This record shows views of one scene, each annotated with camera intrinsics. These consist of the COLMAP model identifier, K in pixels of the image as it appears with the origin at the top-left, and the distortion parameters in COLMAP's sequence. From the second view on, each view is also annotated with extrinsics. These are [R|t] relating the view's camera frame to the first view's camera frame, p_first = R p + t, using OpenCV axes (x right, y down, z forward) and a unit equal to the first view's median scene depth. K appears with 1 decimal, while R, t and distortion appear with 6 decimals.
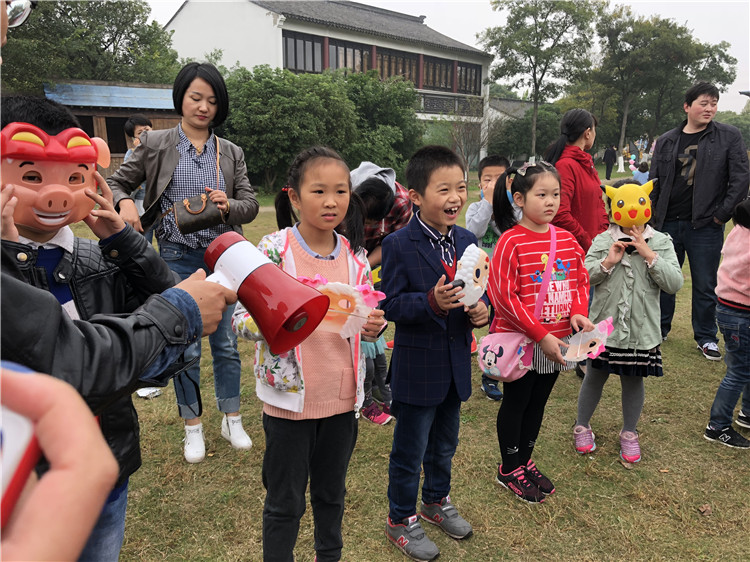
lens RADIAL K [[635.7, 0, 364.9], [0, 635.7, 282.6], [0, 0, 1]] dist [0.004529, -0.010977]
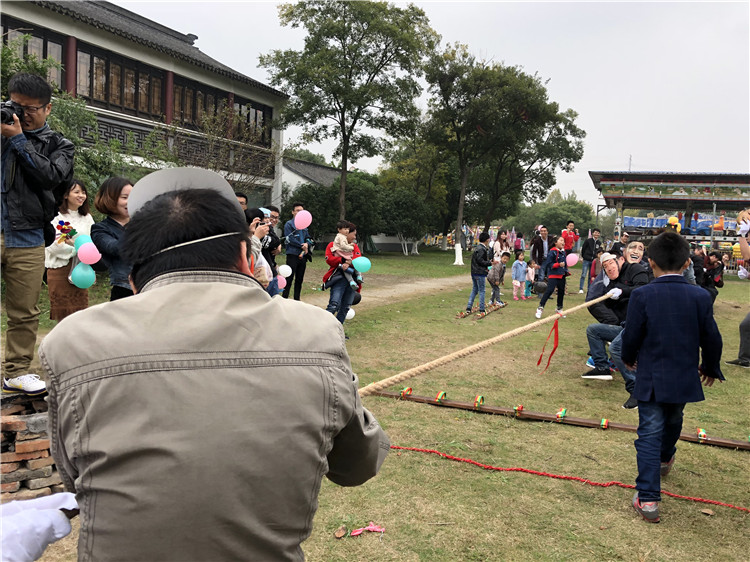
lens RADIAL K [[641.6, 0, 375.0], [0, 641.6, 281.0], [0, 0, 1]] dist [0.001999, -0.009733]
pose [[0.957426, 0.028146, 0.287305, 0.105602], [0.007184, 0.992604, -0.121181, -0.070293], [-0.288591, 0.118086, 0.950143, 0.349503]]
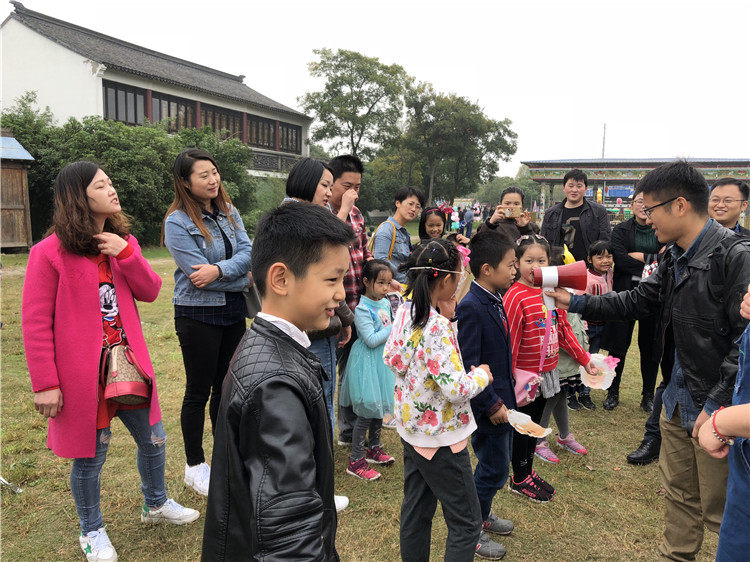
lens RADIAL K [[641.6, 0, 375.0], [0, 641.6, 281.0], [0, 0, 1]] dist [0.001999, -0.009733]
pose [[0.950169, -0.015246, 0.311362, -0.036640], [0.042139, 0.995917, -0.079829, -0.000350], [-0.308874, 0.088972, 0.946932, -0.011739]]
